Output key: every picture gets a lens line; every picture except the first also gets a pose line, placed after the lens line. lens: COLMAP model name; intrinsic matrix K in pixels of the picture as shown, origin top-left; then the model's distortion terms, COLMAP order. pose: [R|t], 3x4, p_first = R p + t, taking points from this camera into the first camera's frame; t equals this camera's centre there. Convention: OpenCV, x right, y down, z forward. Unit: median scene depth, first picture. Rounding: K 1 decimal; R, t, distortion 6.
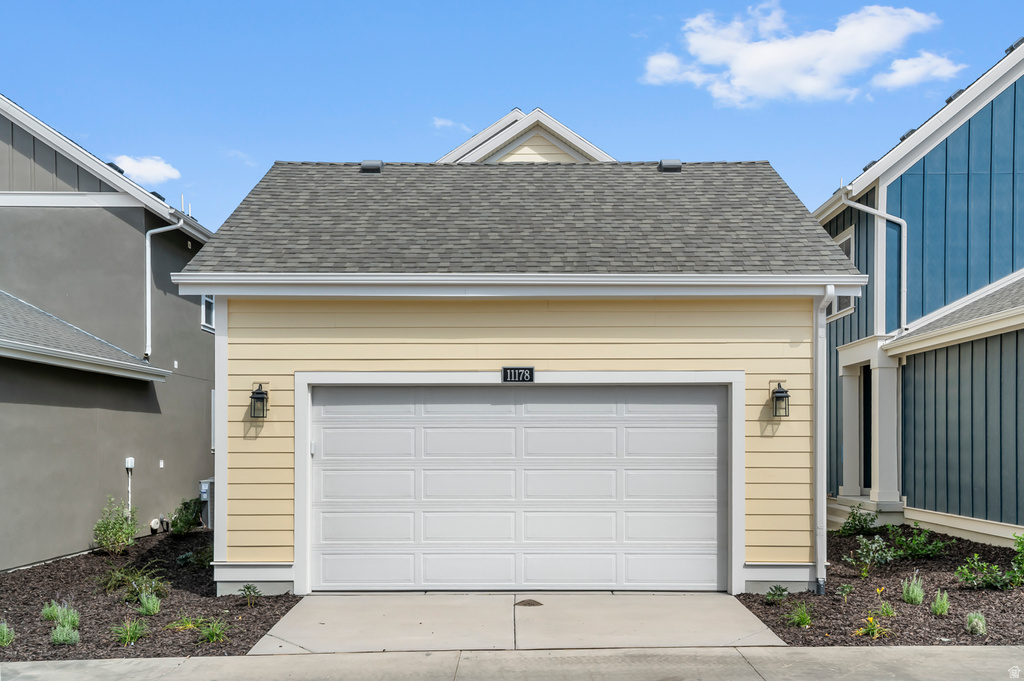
lens RADIAL K [[848.9, 0, 533.6], [0, 848.9, 435.9], [0, 0, 1]] dist [0.038819, -0.001873]
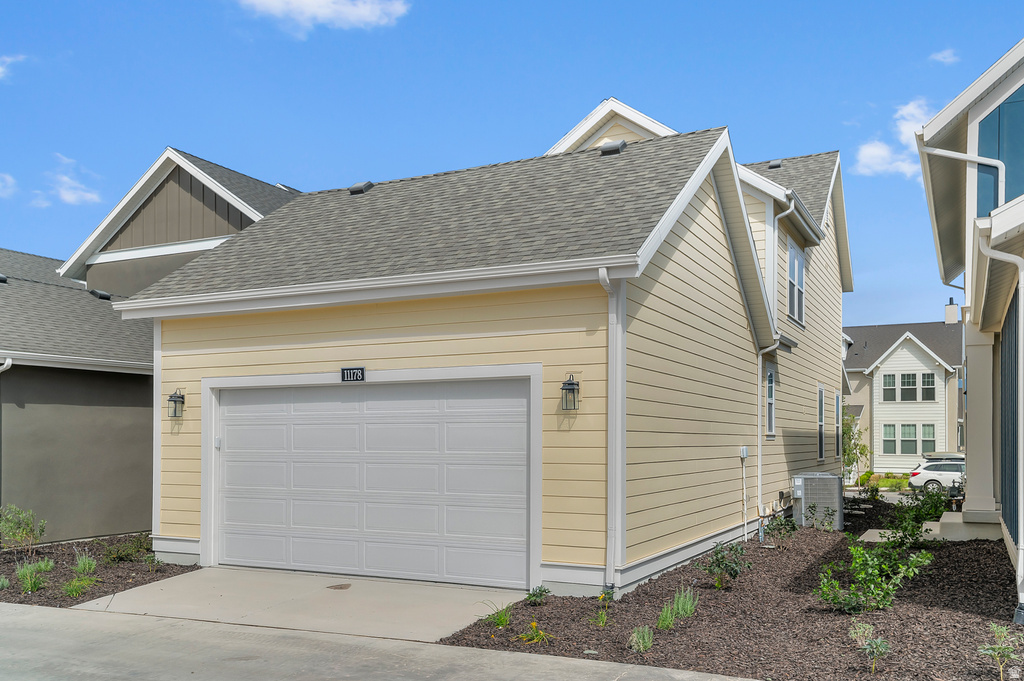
lens RADIAL K [[848.9, 0, 533.6], [0, 848.9, 435.9], [0, 0, 1]] dist [0.038819, -0.001873]
pose [[0.903592, -0.001970, -0.428390, 0.648981], [0.005229, 0.999966, 0.006430, 0.000020], [0.428362, -0.008050, 0.903571, 0.123979]]
